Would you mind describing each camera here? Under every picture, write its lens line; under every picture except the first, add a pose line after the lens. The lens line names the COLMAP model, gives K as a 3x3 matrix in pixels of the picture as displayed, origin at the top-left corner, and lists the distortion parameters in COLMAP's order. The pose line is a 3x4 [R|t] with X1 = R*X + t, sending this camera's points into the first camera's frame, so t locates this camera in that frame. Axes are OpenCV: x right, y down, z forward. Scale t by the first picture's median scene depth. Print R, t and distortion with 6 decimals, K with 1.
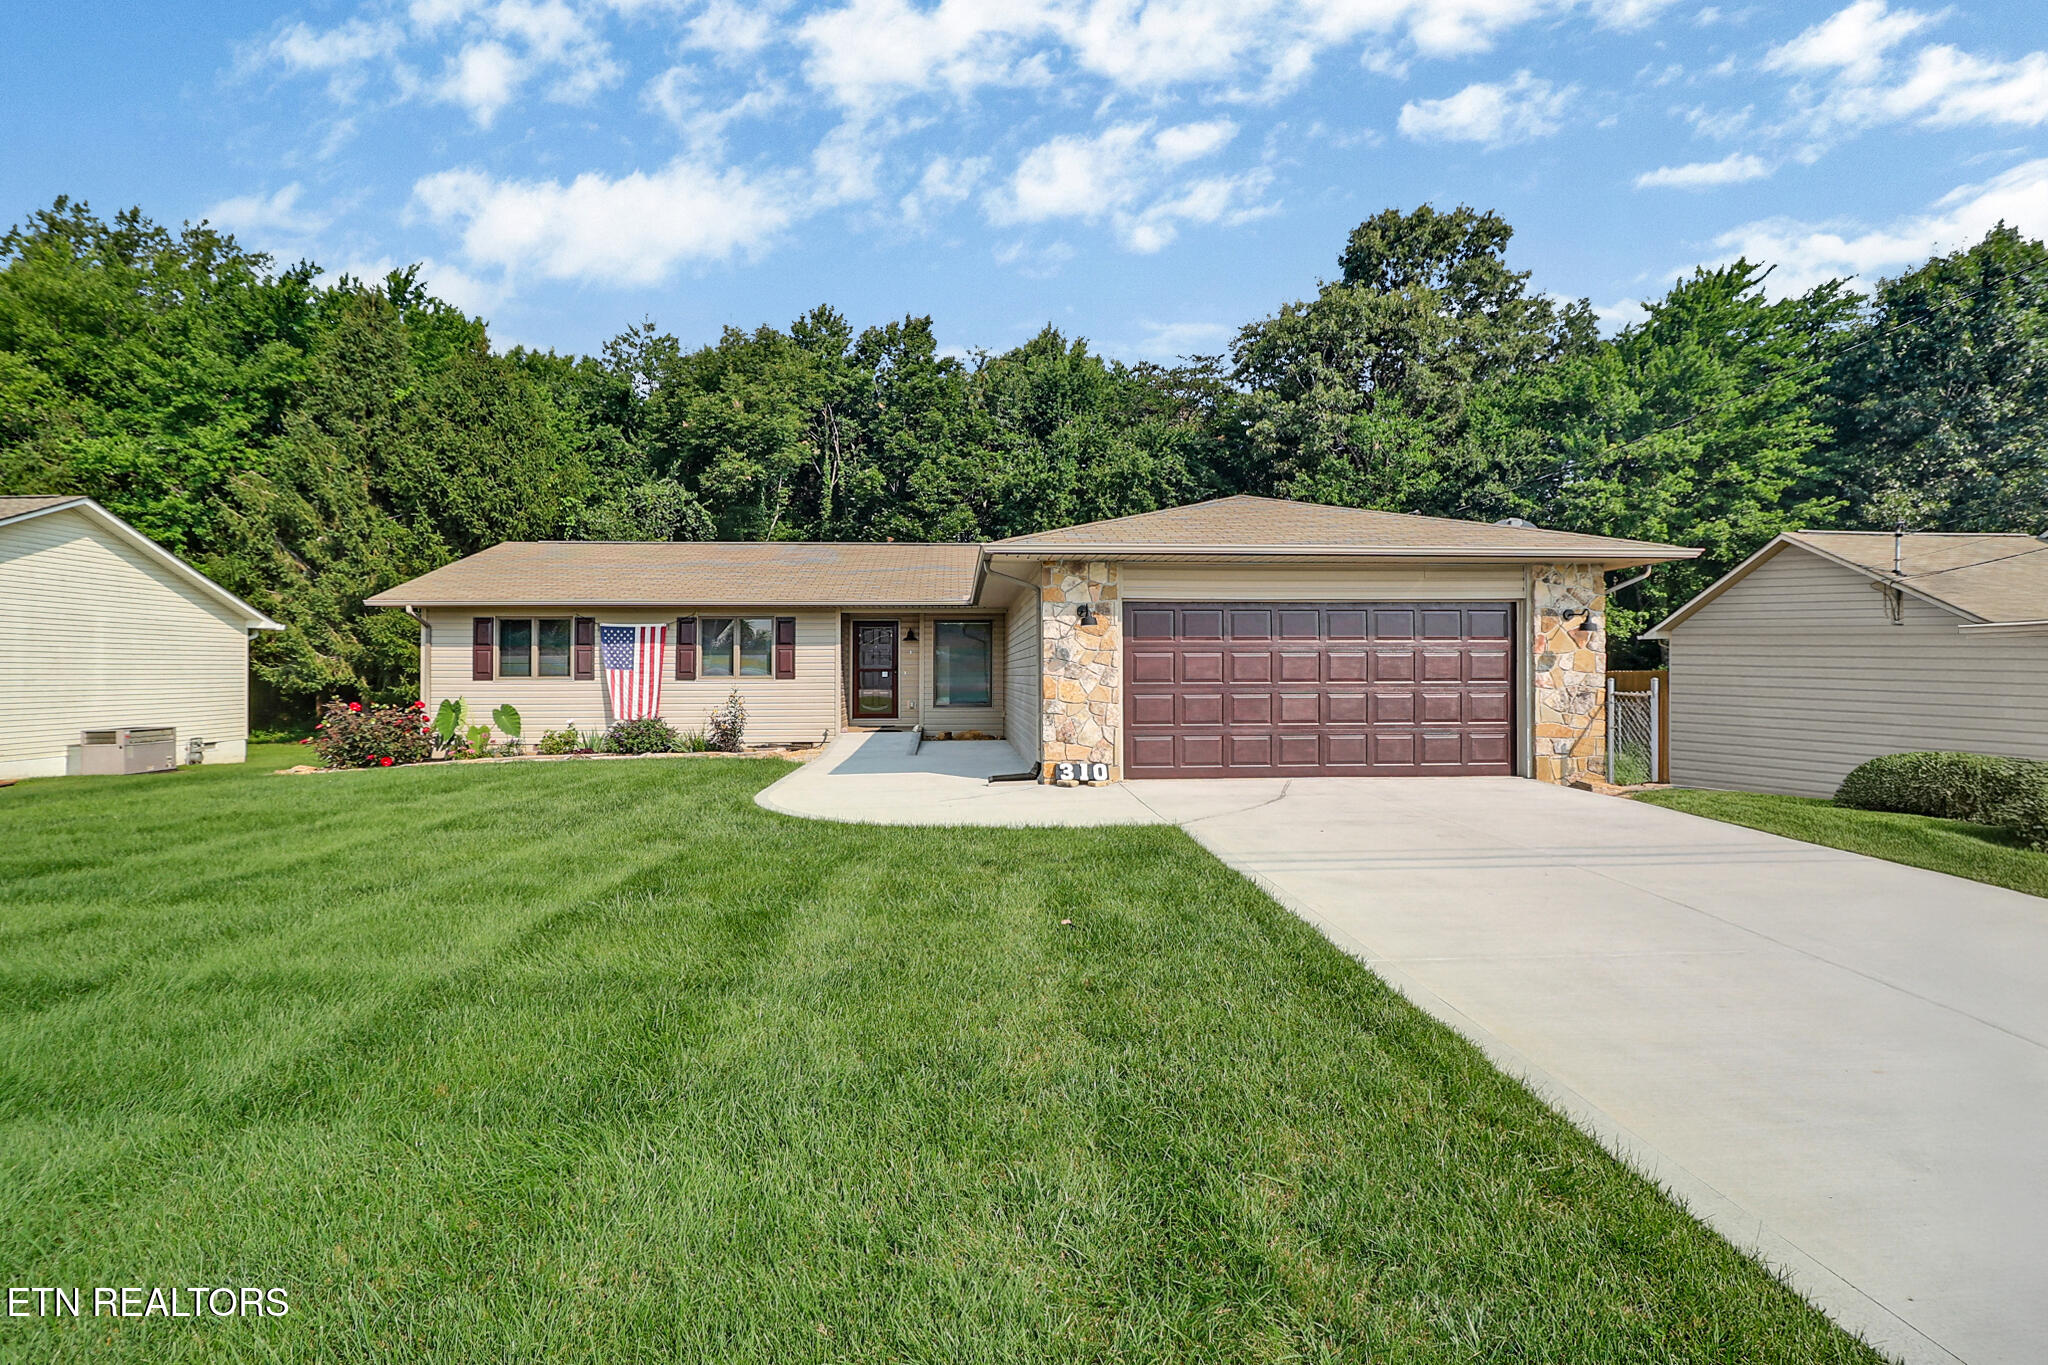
lens RADIAL K [[955.1, 0, 1021.2], [0, 955.1, 662.3], [0, 0, 1]] dist [0.002121, -0.012166]
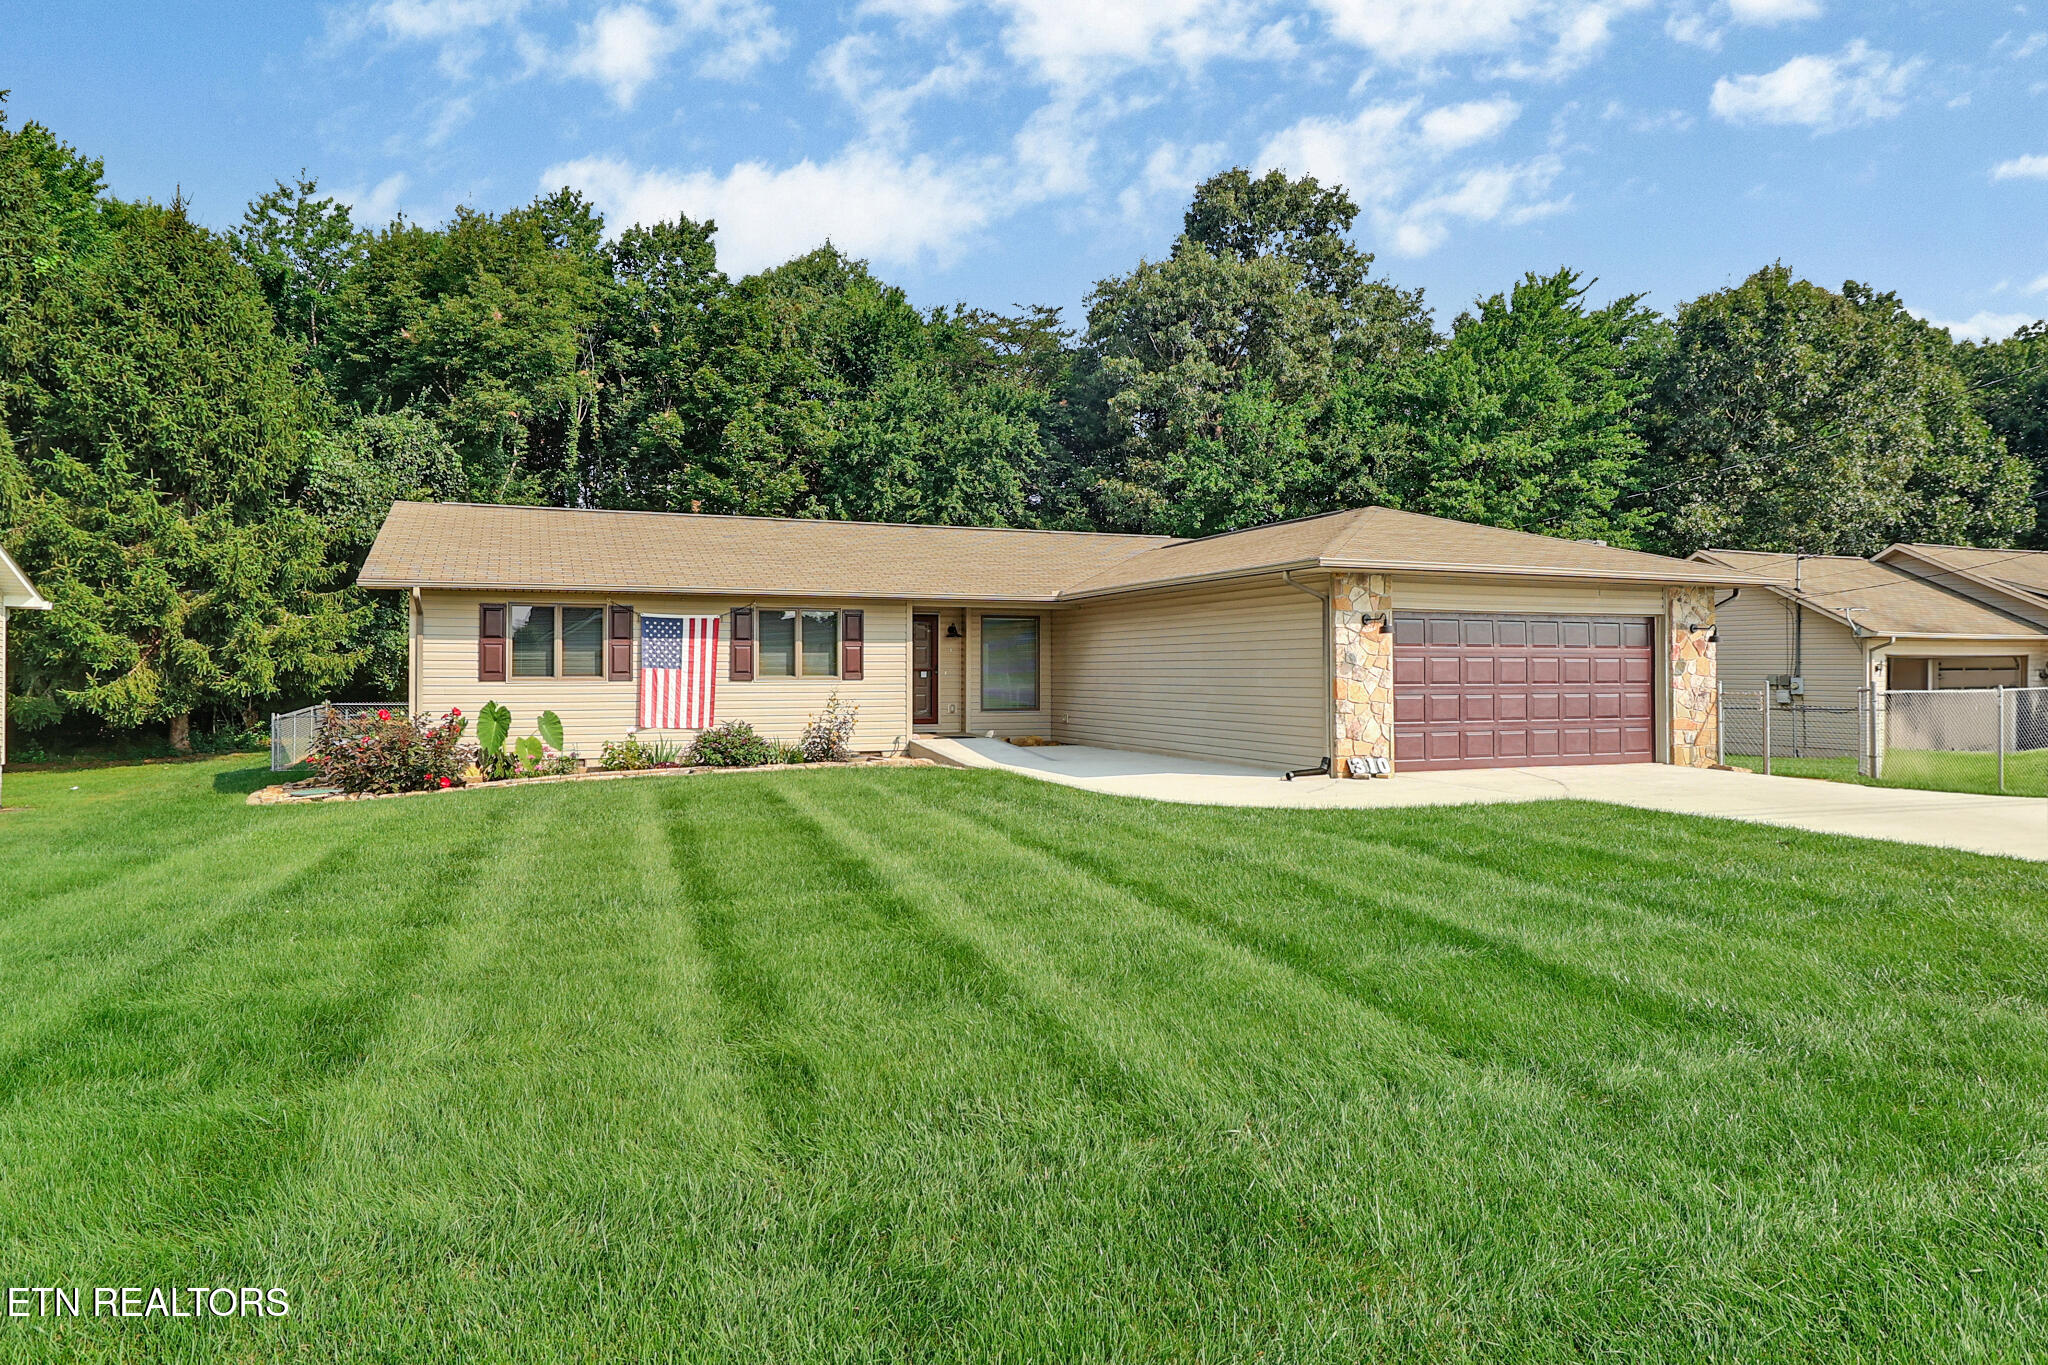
lens RADIAL K [[1255.7, 0, 993.7], [0, 1255.7, 645.9], [0, 0, 1]] dist [0.009423, 0.000052]
pose [[0.944681, 0.009774, 0.327845, -0.301806], [-0.007049, 0.999930, -0.009499, -0.002417], [-0.327915, 0.006662, 0.944684, -0.083628]]
